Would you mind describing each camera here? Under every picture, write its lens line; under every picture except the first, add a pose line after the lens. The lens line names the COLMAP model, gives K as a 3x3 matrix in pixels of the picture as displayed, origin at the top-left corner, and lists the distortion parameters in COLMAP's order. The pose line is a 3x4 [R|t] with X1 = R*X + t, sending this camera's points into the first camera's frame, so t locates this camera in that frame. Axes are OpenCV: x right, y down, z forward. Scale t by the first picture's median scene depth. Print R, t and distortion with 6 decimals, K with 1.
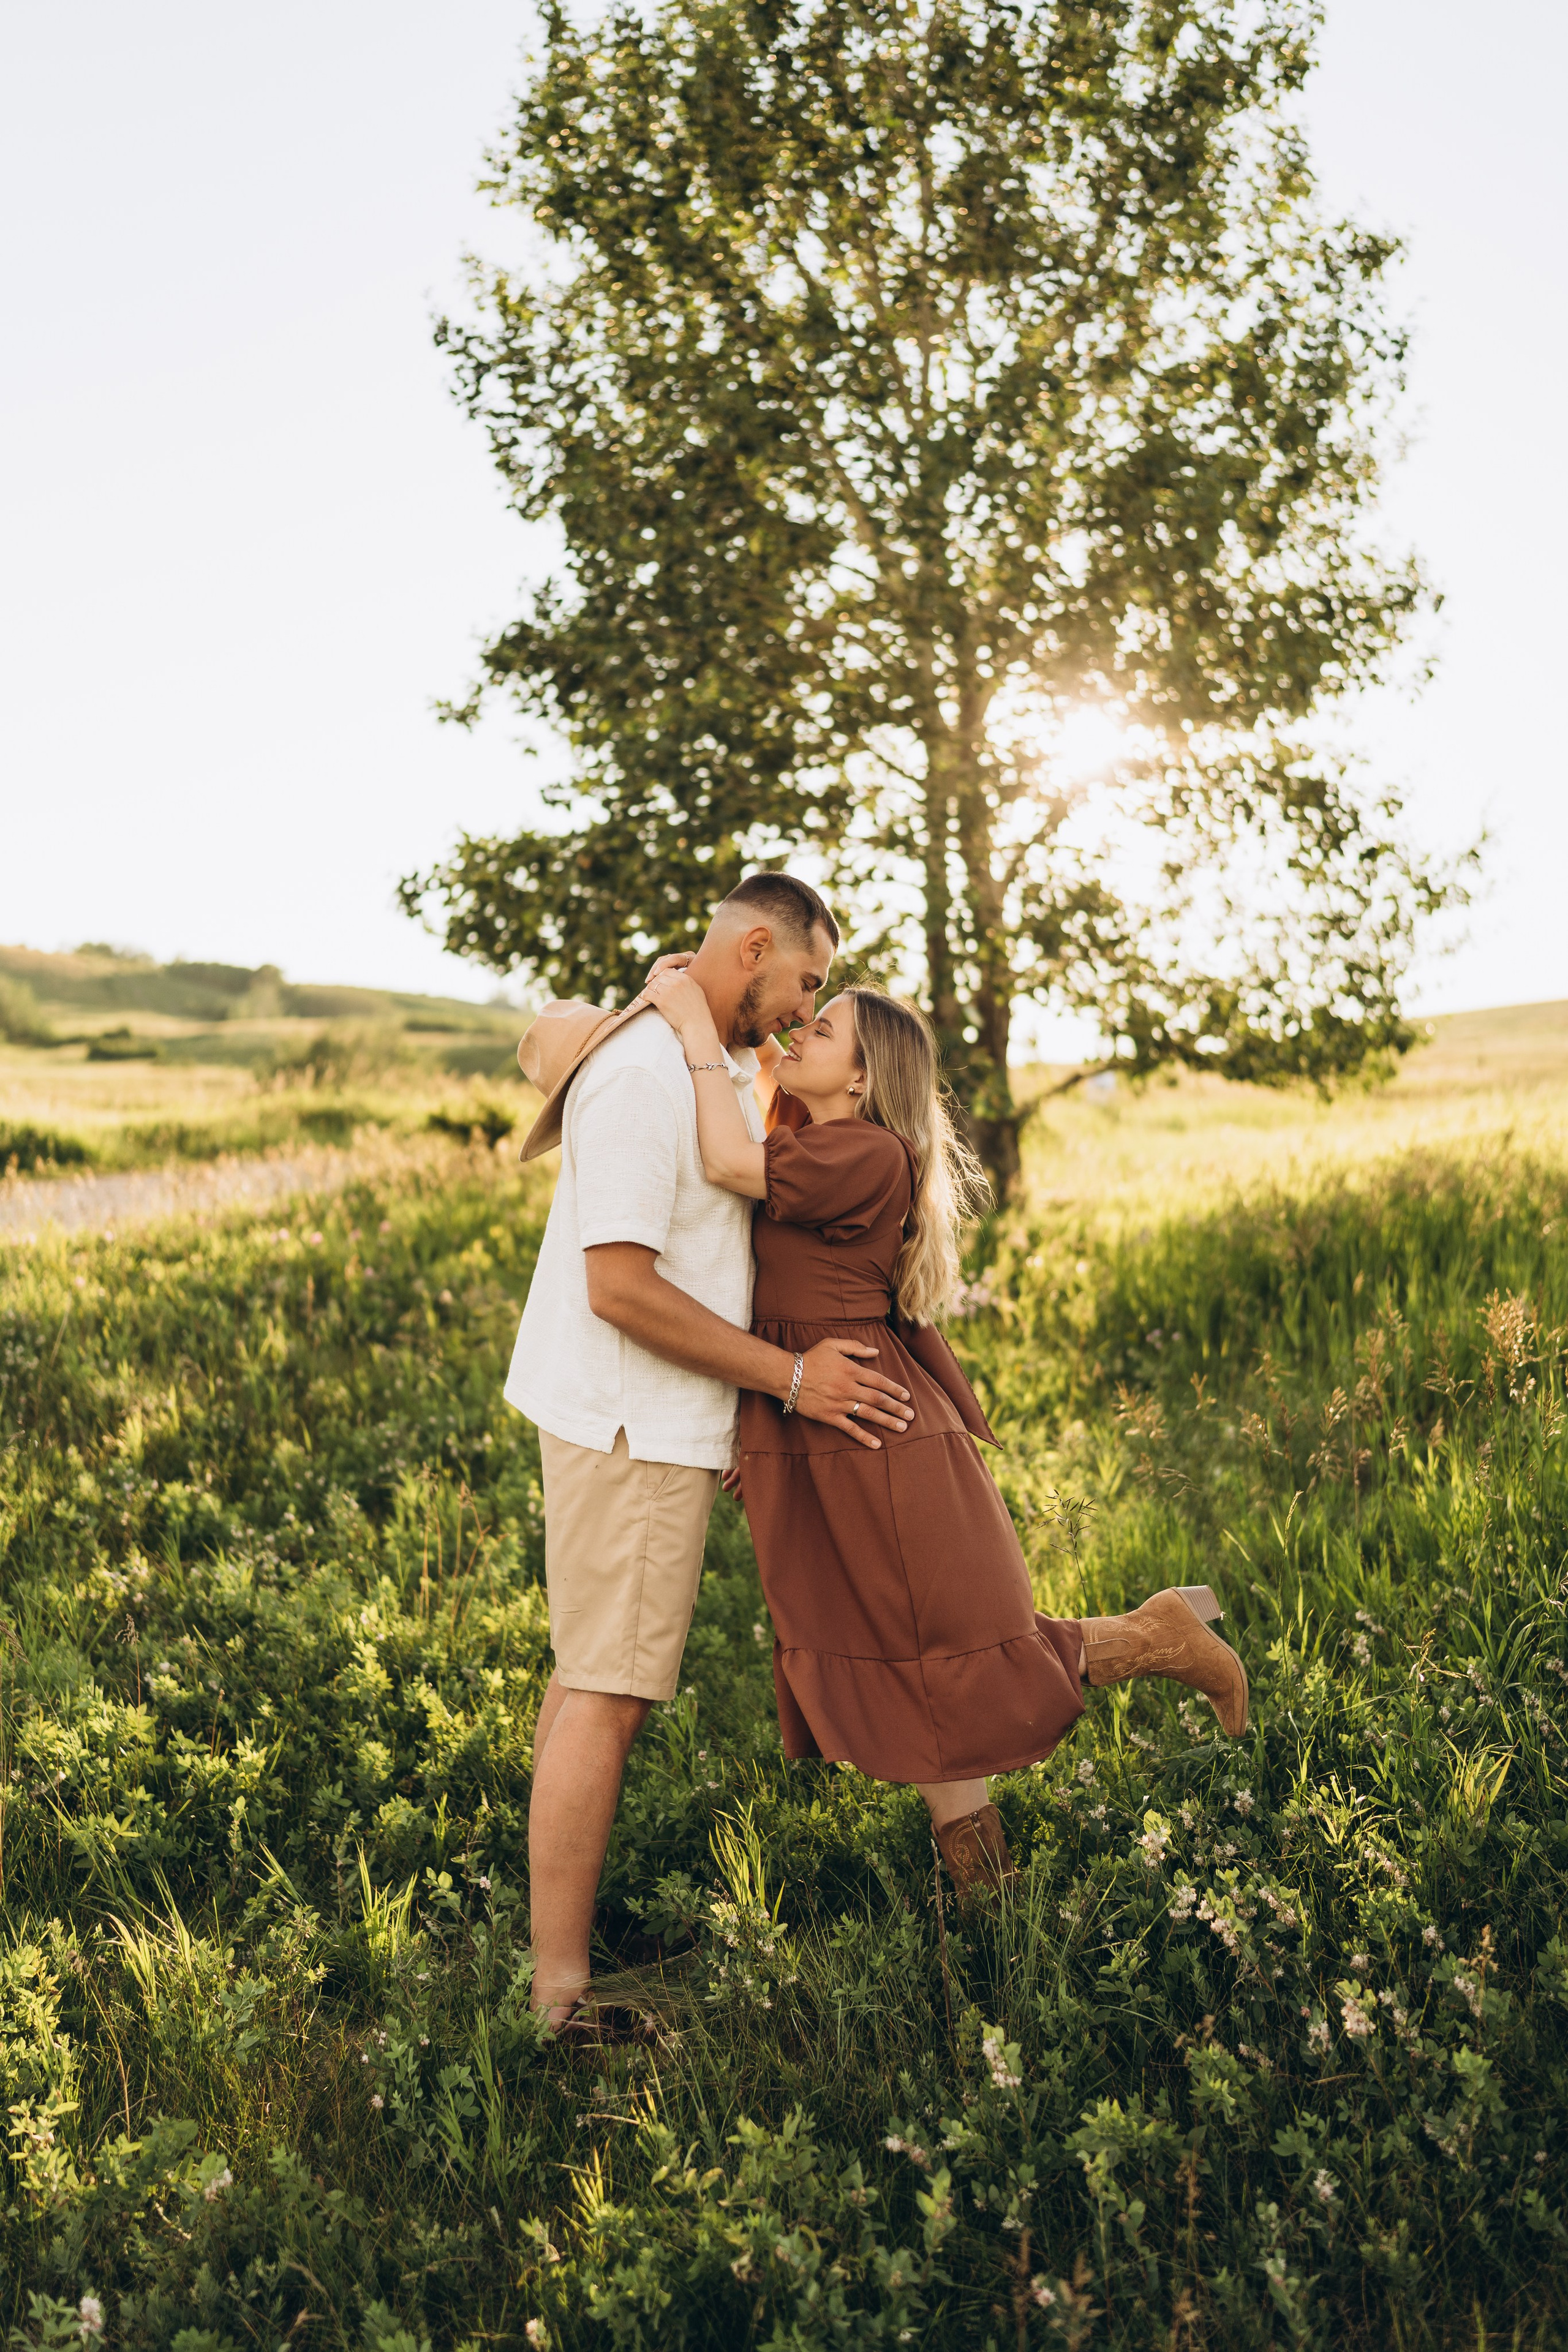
lens RADIAL K [[2226.1, 0, 797.0], [0, 2226.1, 1173.8], [0, 0, 1]] dist [-0.001055, -0.006315]
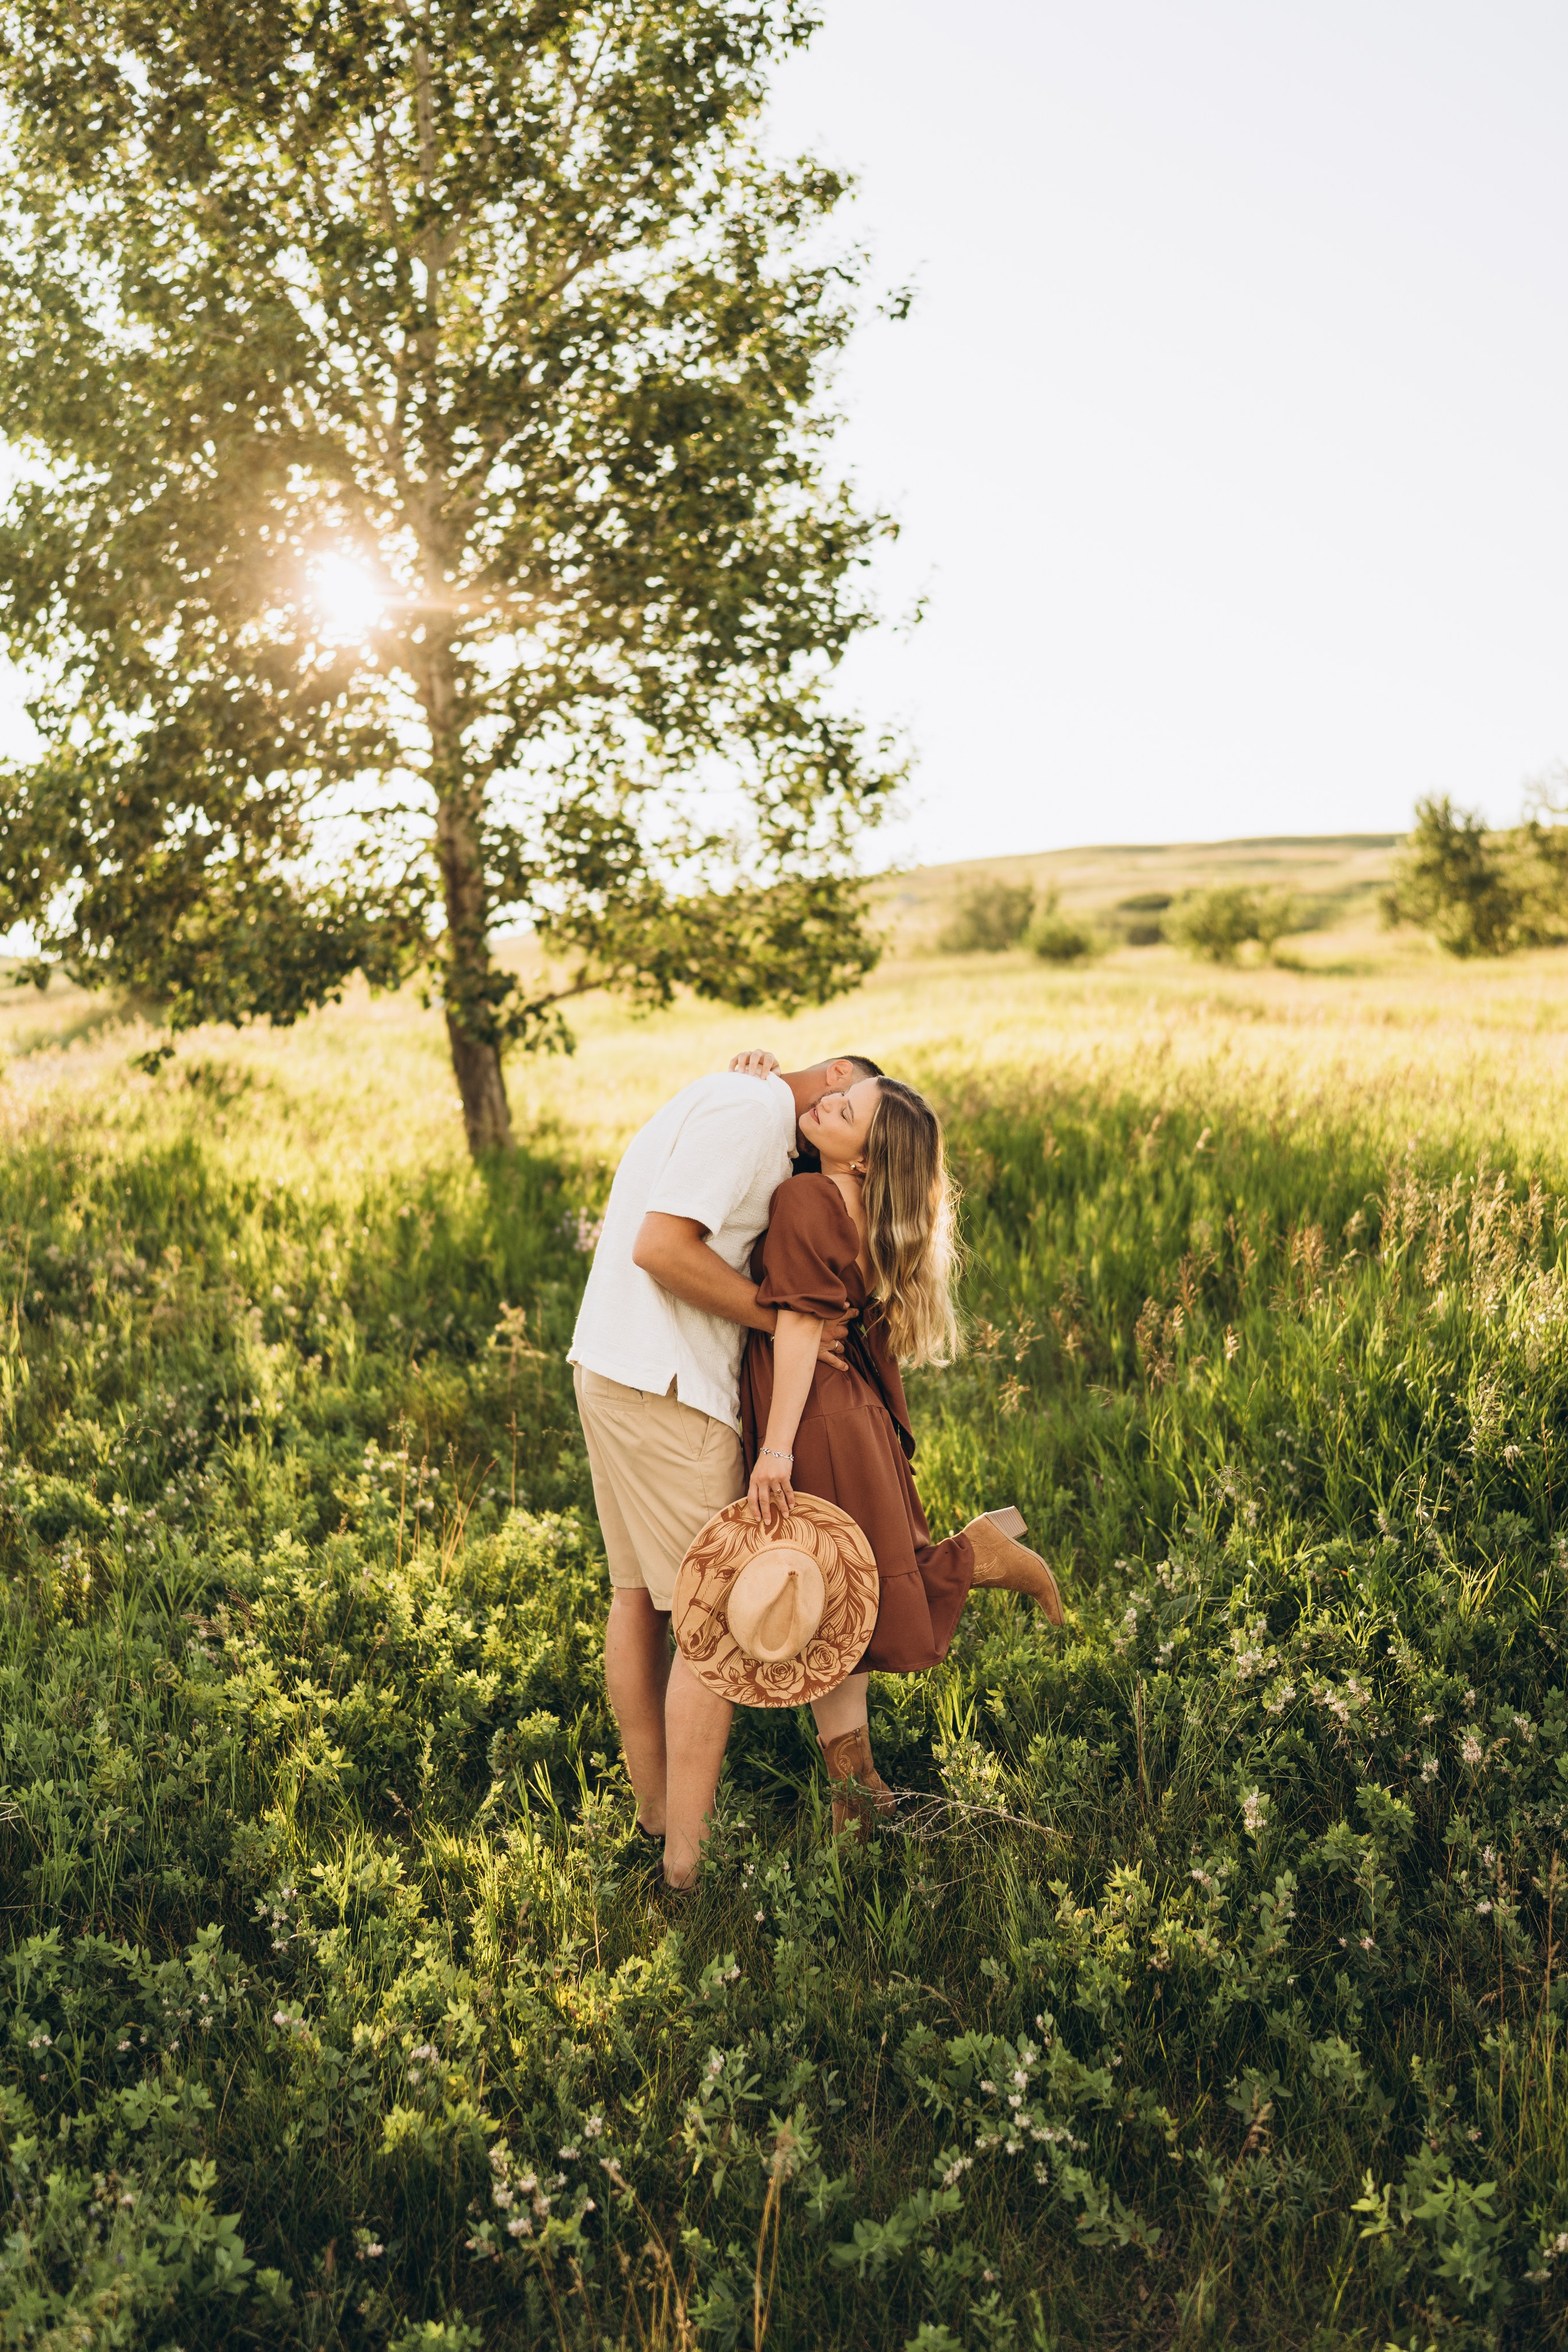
lens RADIAL K [[2387.6, 0, 782.0], [0, 2387.6, 1189.2], [0, 0, 1]] dist [-0.006211, -0.006782]
pose [[0.953480, -0.050061, 0.297269, -0.122088], [0.034924, 0.997819, 0.056020, -0.017500], [-0.299425, -0.043032, 0.953149, -0.065753]]
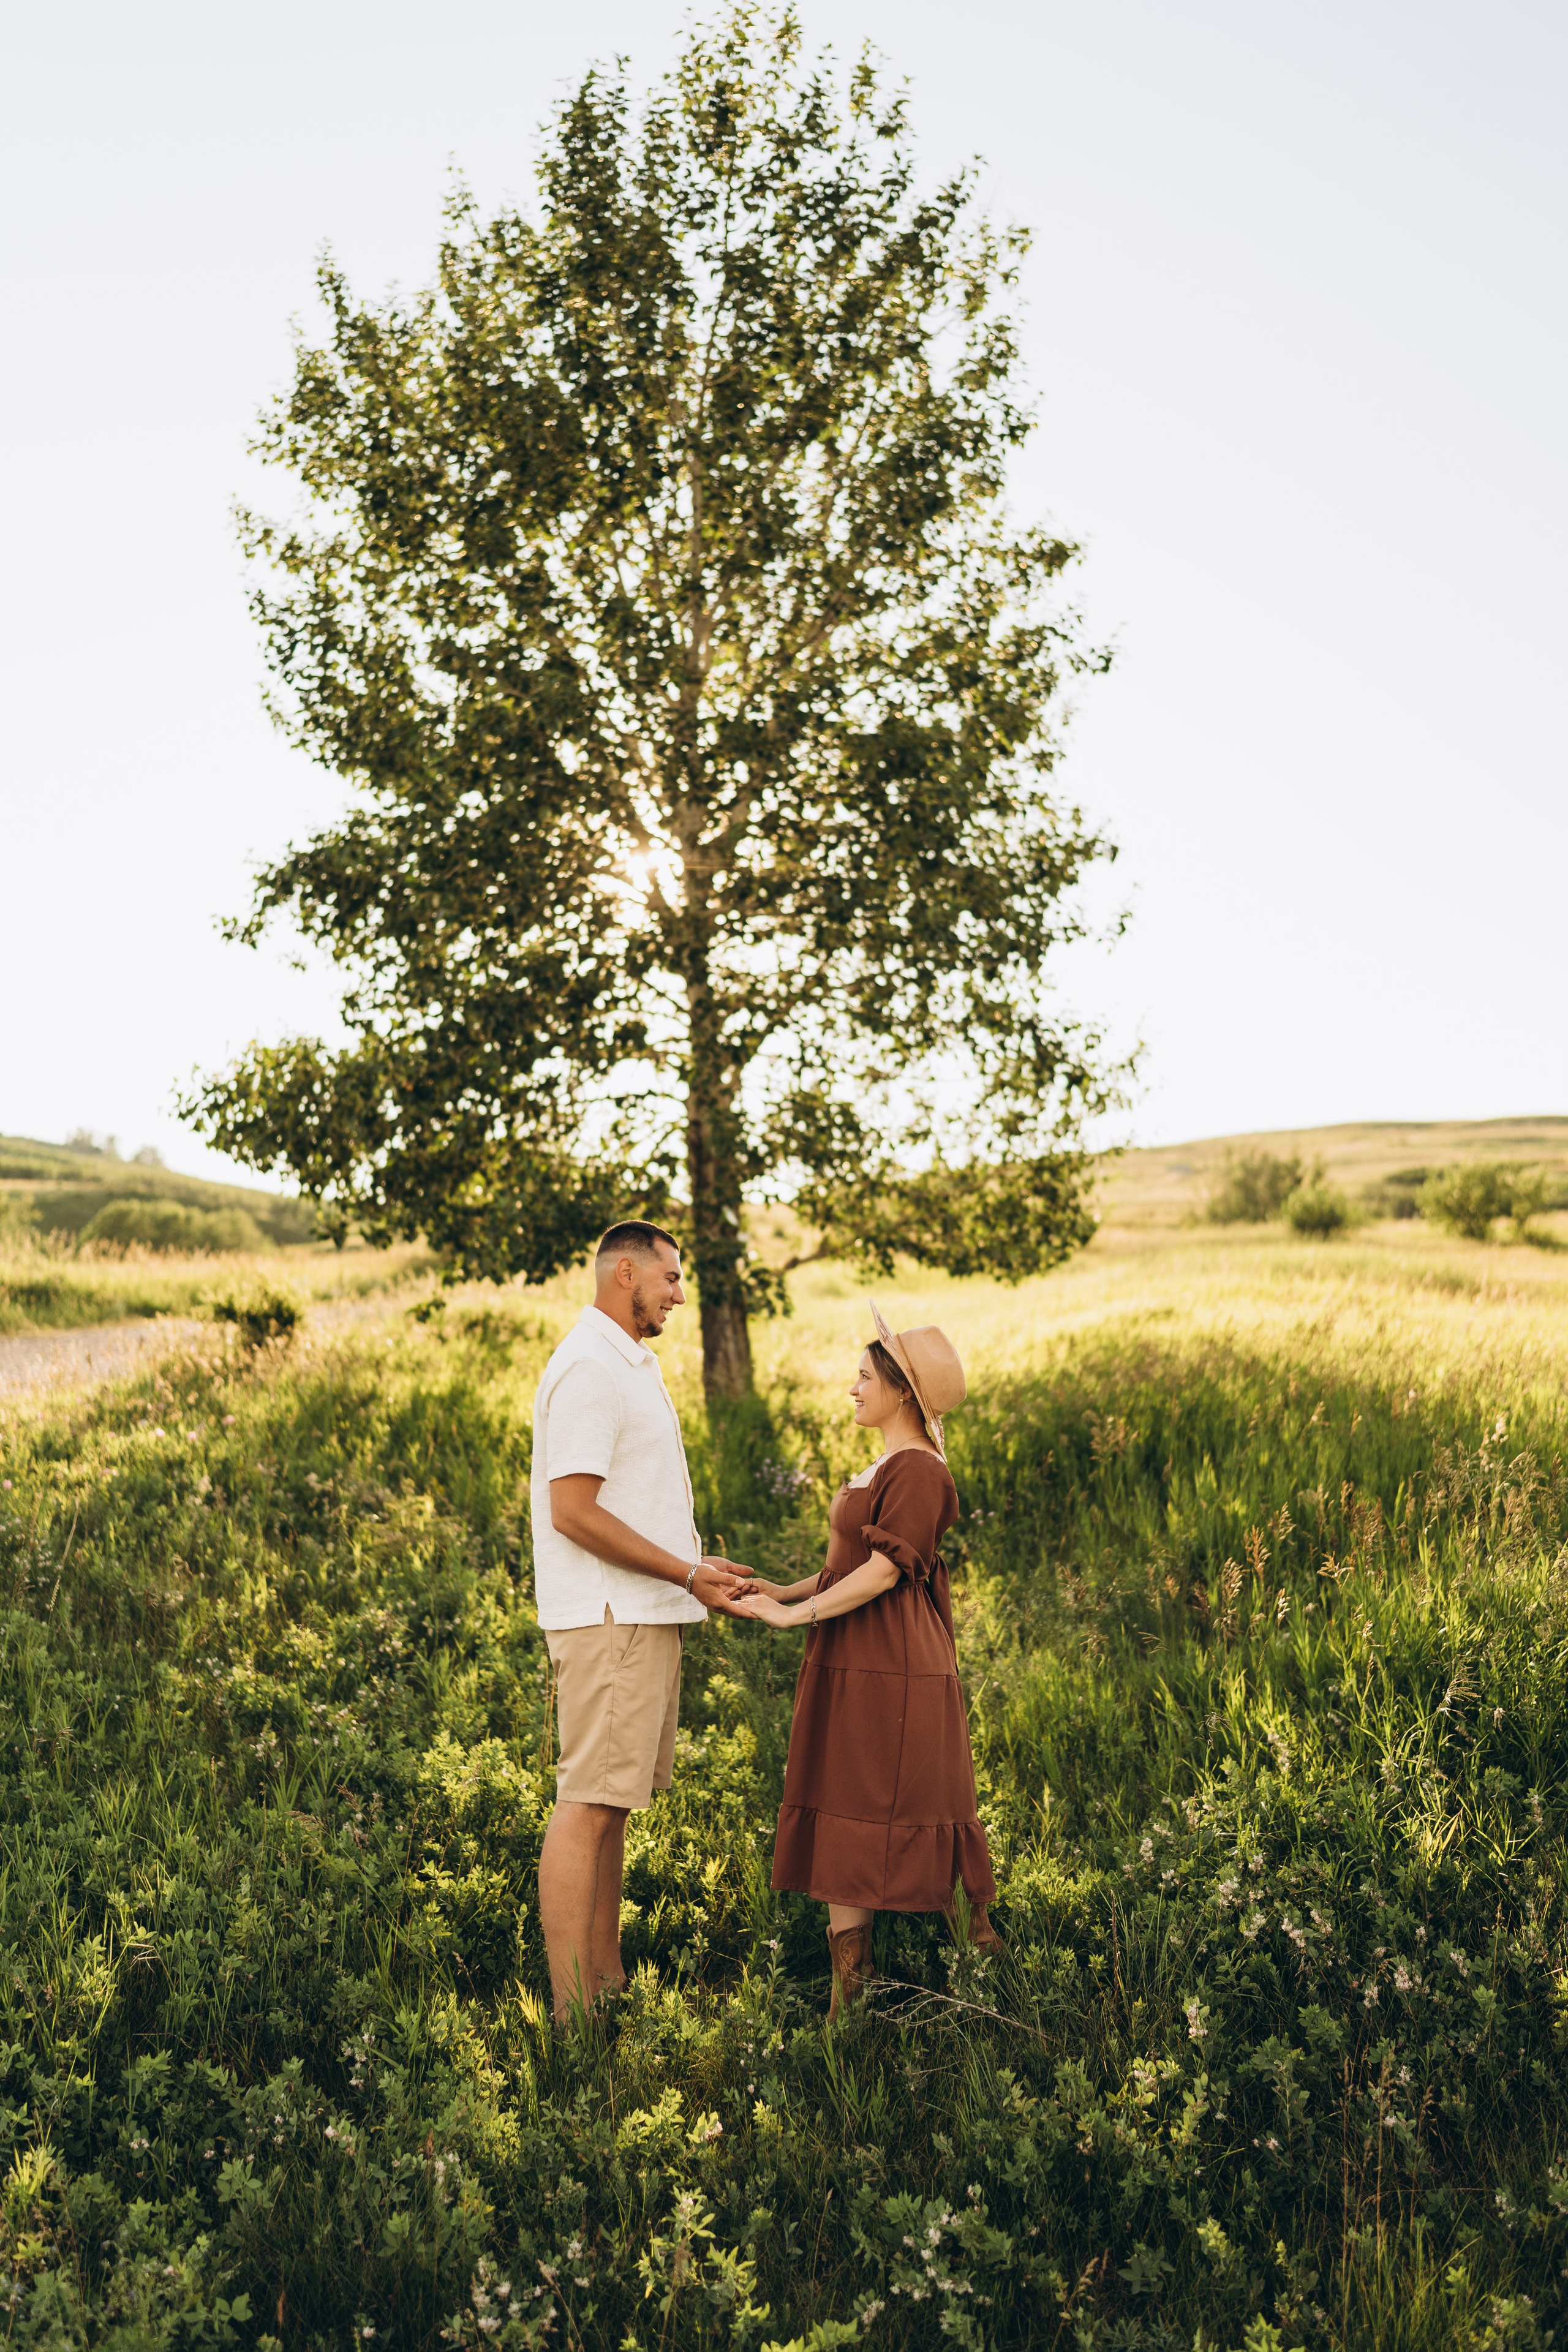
lens RADIAL K [[2239.4, 0, 784.0], [0, 2239.4, 1176.0], [0, 0, 1]] dist [-0.006760, -0.008439]
pose [[0.984107, 0.003462, 0.177540, -0.095319], [0.007641, 0.998058, -0.061816, -0.021471], [-0.177410, 0.062190, 0.982170, -0.110435]]
